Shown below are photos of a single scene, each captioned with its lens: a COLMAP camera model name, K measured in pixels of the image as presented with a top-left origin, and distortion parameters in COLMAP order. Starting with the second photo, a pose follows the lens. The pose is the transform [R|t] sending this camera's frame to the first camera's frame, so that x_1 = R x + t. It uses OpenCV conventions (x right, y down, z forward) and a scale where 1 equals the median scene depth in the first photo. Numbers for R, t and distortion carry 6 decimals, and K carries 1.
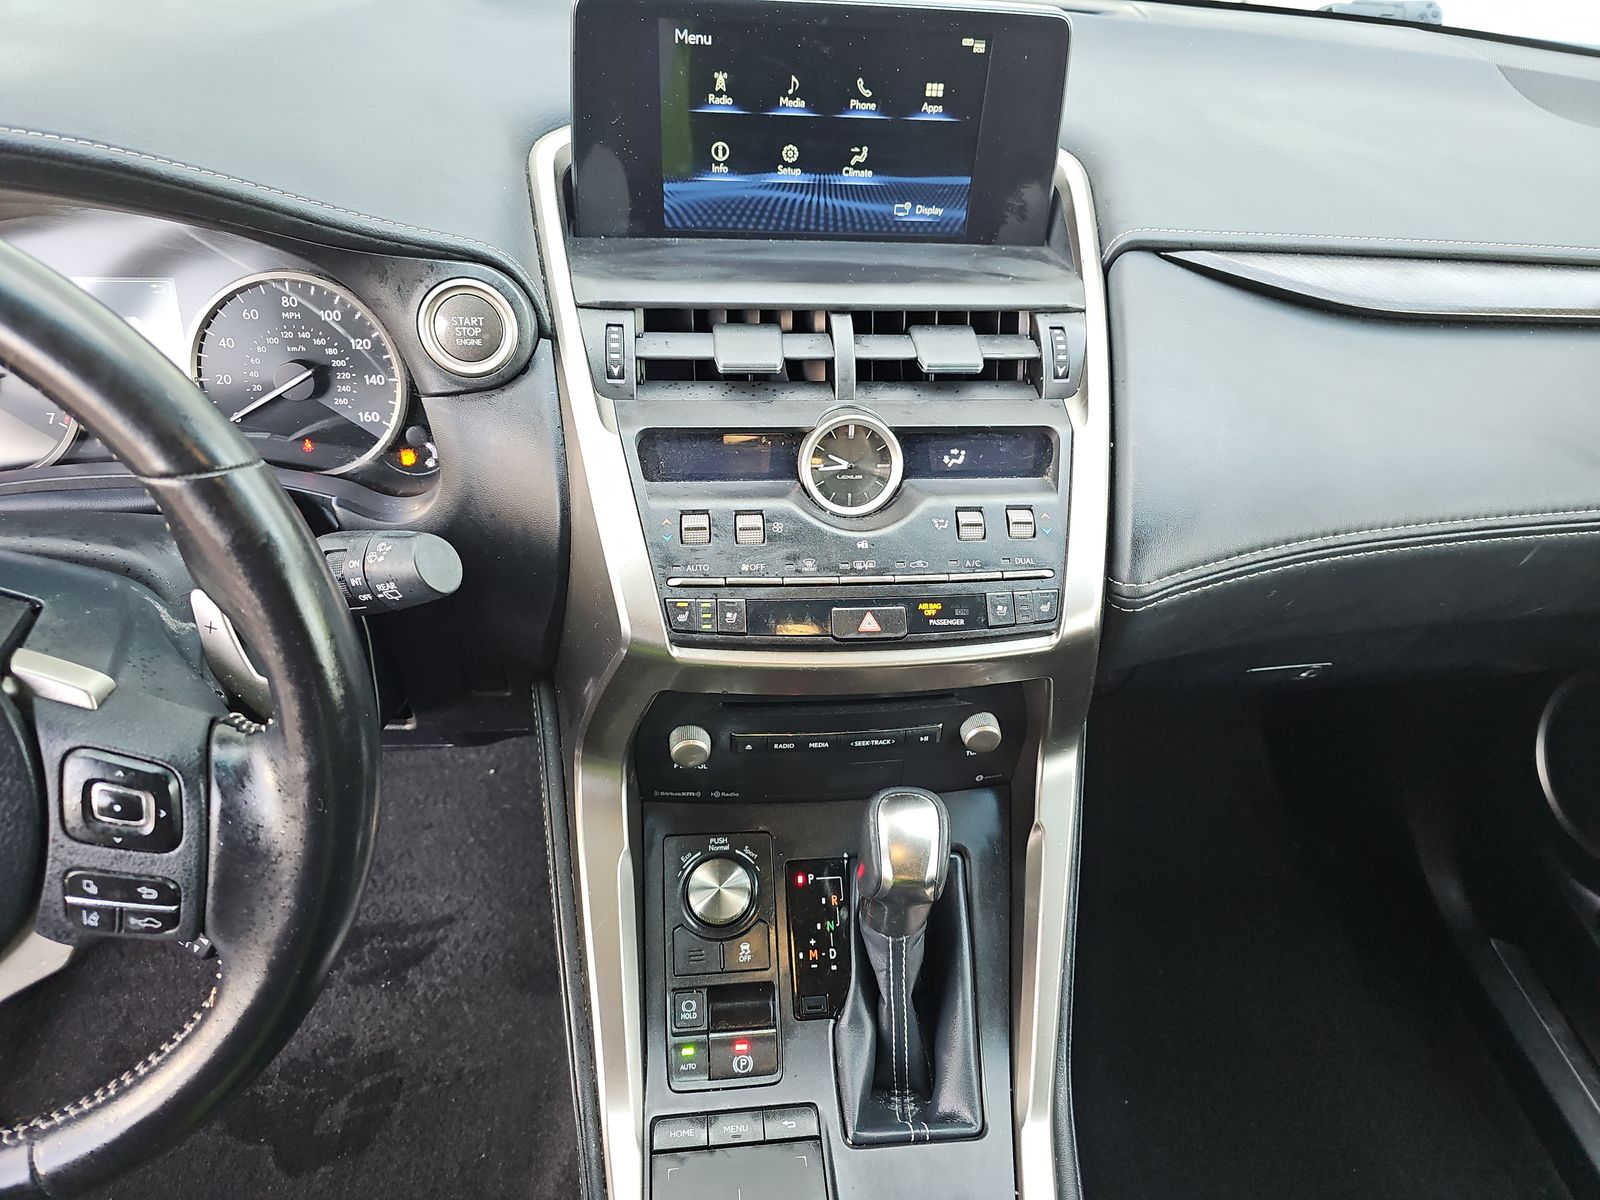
lens RADIAL K [[1159.6, 0, 772.8], [0, 1159.6, 607.9], [0, 0, 1]] dist [0.032235, -0.046462]
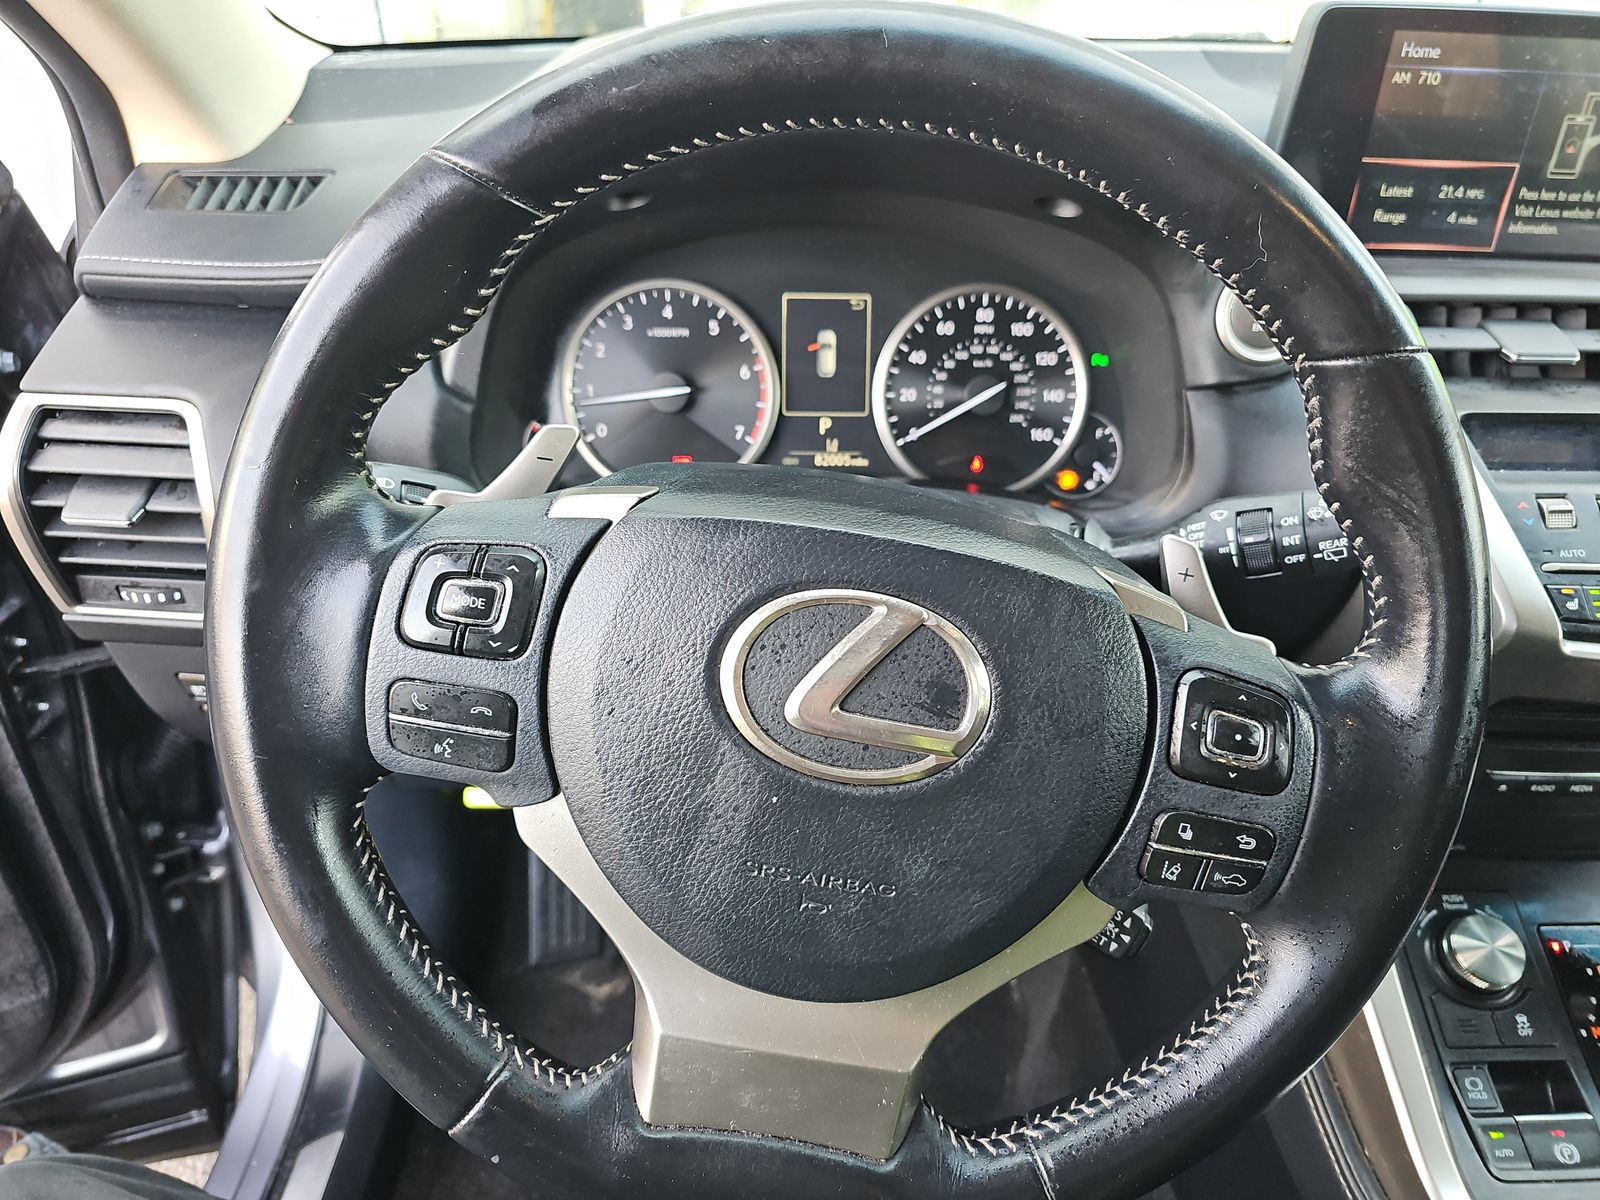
lens RADIAL K [[1159.6, 0, 772.8], [0, 1159.6, 607.9], [0, 0, 1]] dist [0.032235, -0.046462]
pose [[0.994579, 0.010353, -0.103464, -0.520950], [-0.024691, 0.990086, -0.138277, 0.130211], [0.101007, 0.140082, 0.984974, 0.052518]]
